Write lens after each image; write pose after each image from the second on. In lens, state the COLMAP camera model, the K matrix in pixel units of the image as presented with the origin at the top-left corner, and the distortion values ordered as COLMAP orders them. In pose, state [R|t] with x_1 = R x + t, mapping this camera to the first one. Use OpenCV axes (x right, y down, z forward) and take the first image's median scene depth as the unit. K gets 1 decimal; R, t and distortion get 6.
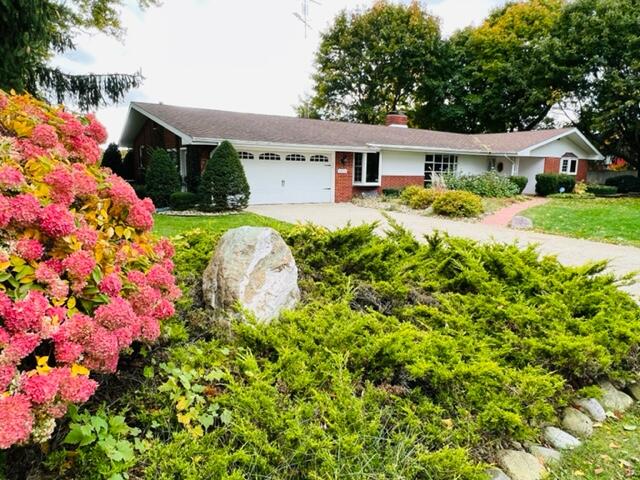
lens RADIAL K [[422.6, 0, 320.0], [0, 422.6, 241.1], [0, 0, 1]] dist [-0.005613, -0.004666]
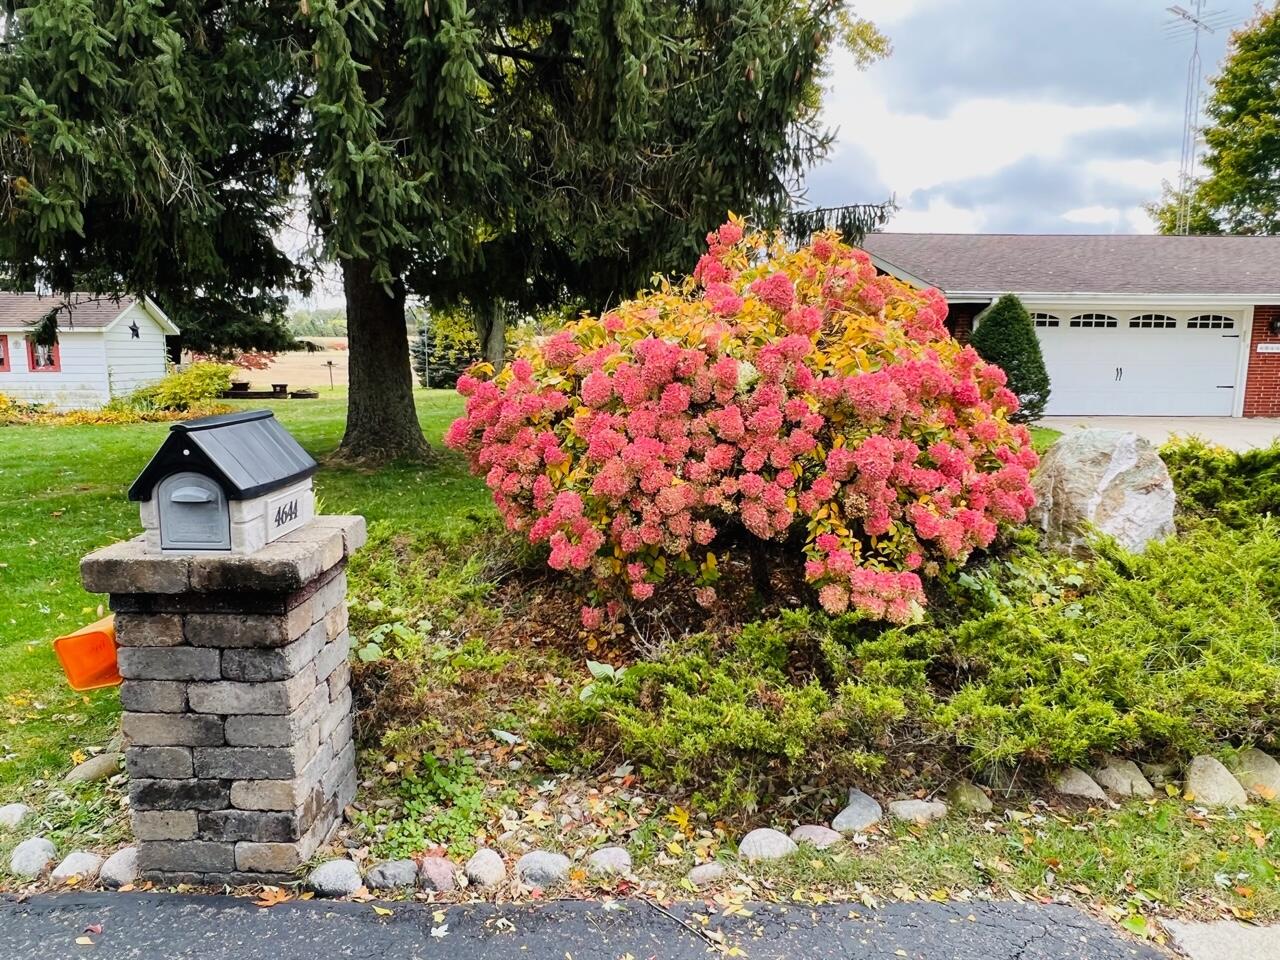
lens RADIAL K [[845.3, 0, 633.6], [0, 845.3, 473.9], [0, 0, 1]] dist [-0.005613, -0.004666]
pose [[0.830665, 0.069142, -0.552463, -0.008218], [-0.079911, 0.996791, 0.004599, 0.025391], [0.551008, 0.040328, 0.833525, -0.160519]]
